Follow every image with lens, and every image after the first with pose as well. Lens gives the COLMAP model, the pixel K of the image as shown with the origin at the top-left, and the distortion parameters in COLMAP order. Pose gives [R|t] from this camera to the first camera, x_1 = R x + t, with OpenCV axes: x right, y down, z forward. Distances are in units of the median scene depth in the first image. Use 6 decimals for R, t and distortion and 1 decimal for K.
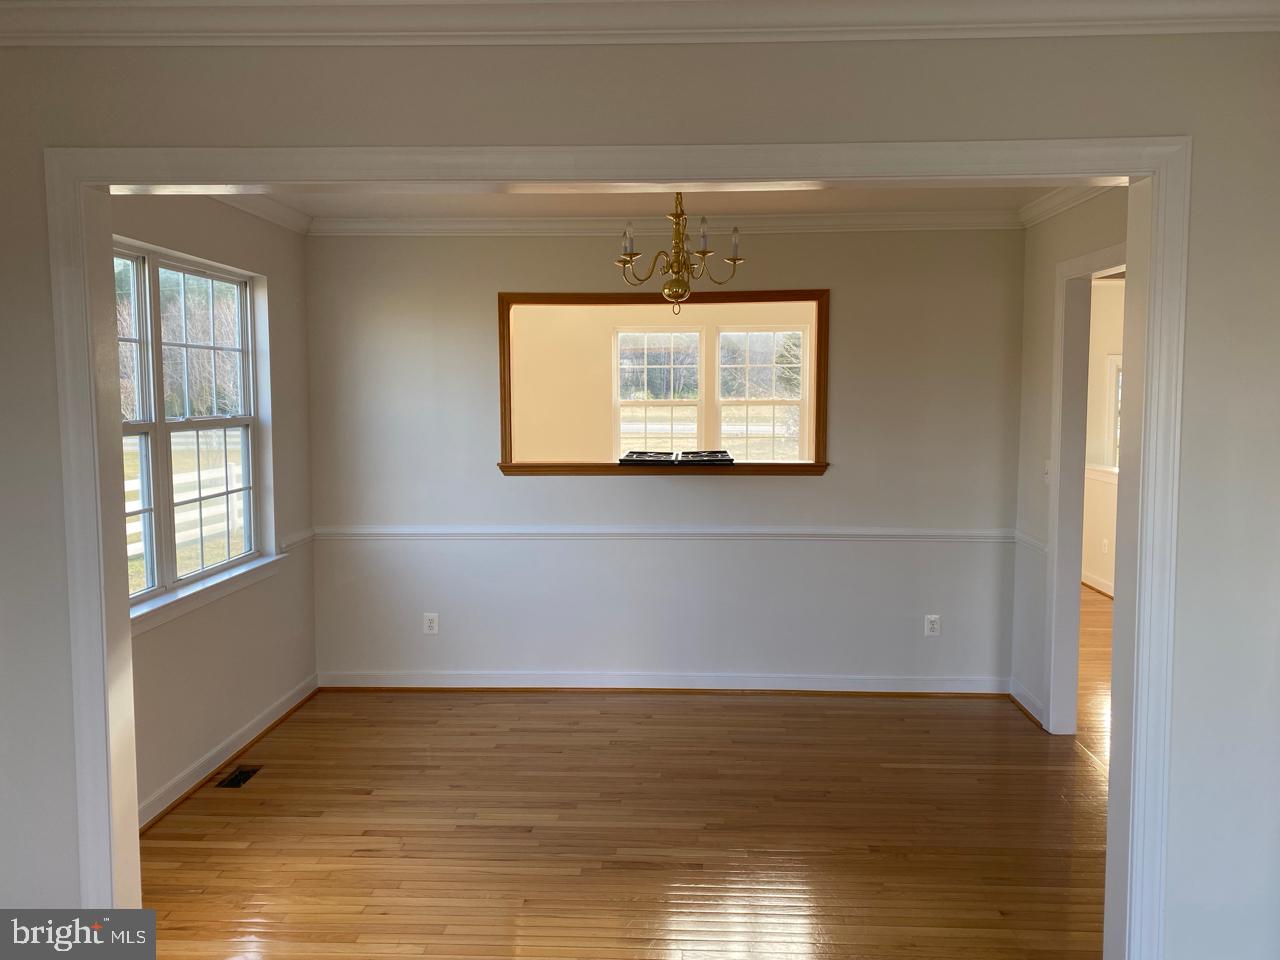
lens RADIAL K [[971.9, 0, 647.3], [0, 971.9, 473.8], [0, 0, 1]] dist [0.009185, 0.011068]
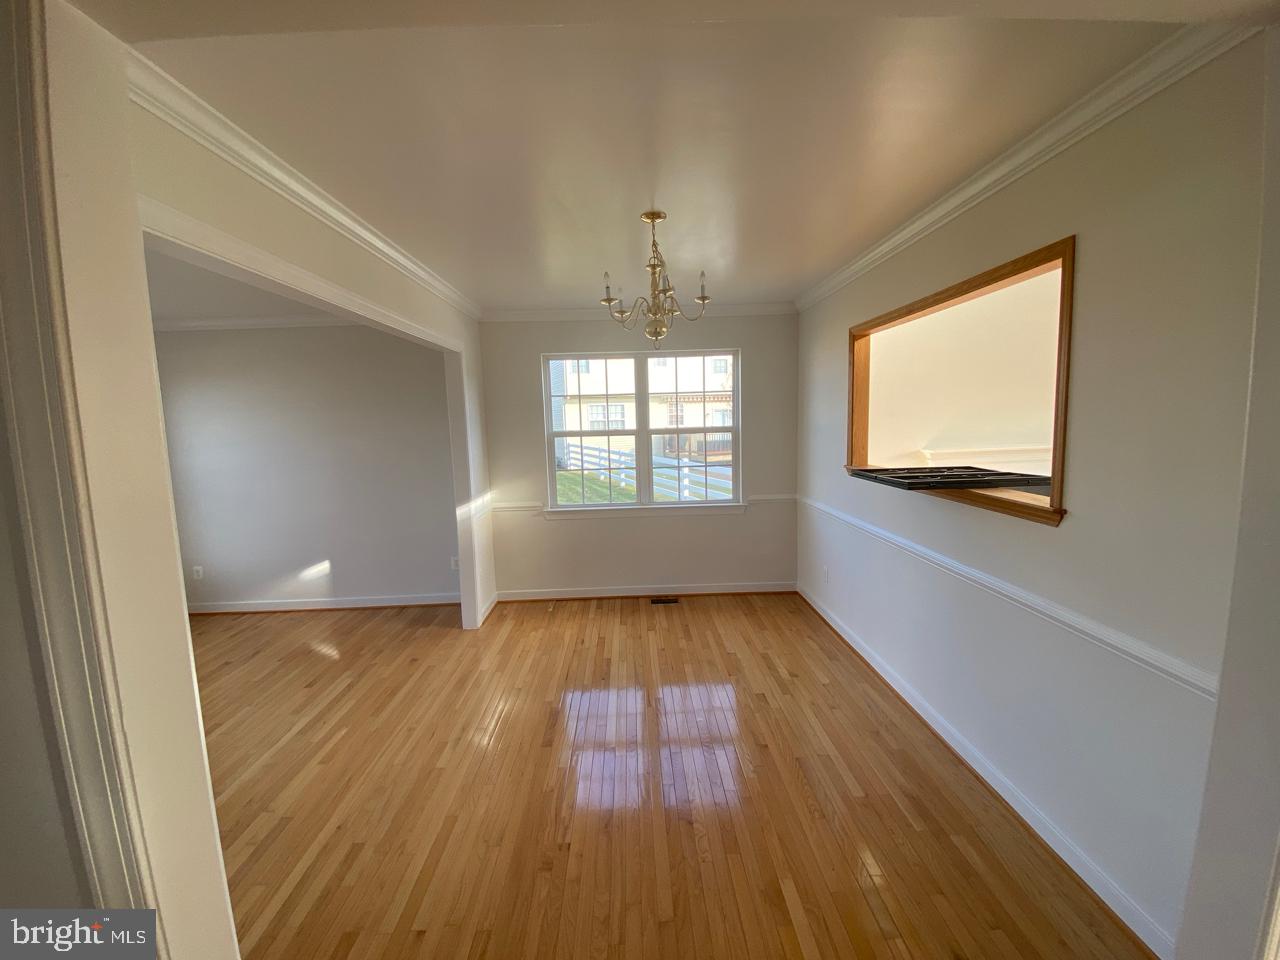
lens RADIAL K [[517.1, 0, 642.0], [0, 517.1, 475.7], [0, 0, 1]] dist [0.018431, -0.018262]
pose [[0.063628, 0.110300, -0.991860, 0.609562], [-0.056554, 0.992675, 0.106763, -0.064772], [0.996370, 0.049300, 0.069400, 0.829527]]
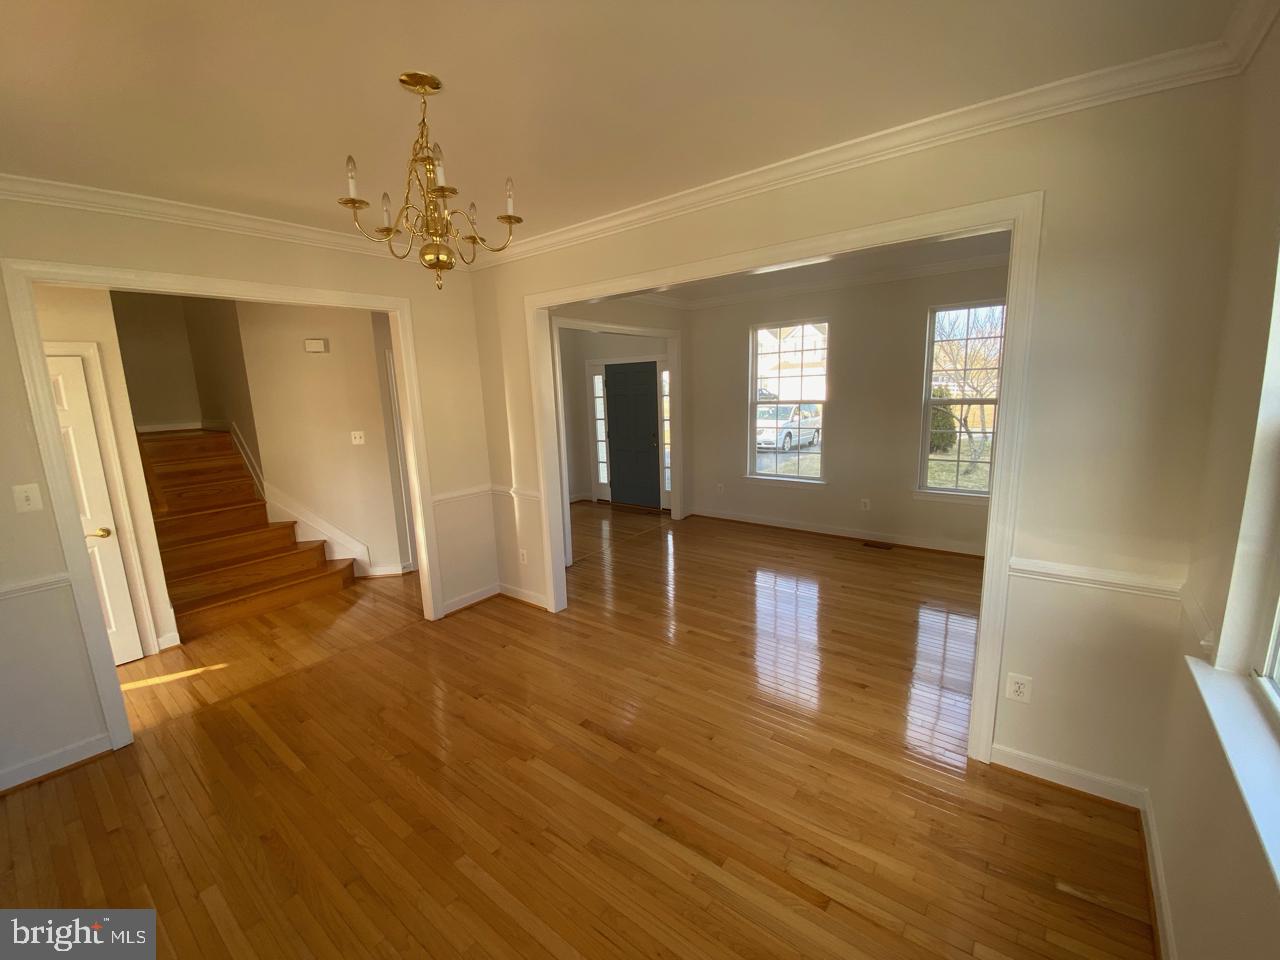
lens RADIAL K [[517.1, 0, 642.0], [0, 517.1, 475.7], [0, 0, 1]] dist [0.018431, -0.018262]
pose [[-0.813220, -0.072985, 0.577361, -0.328129], [0.091149, 0.963886, 0.250231, -0.095234], [-0.574774, 0.256119, -0.777199, 1.124819]]
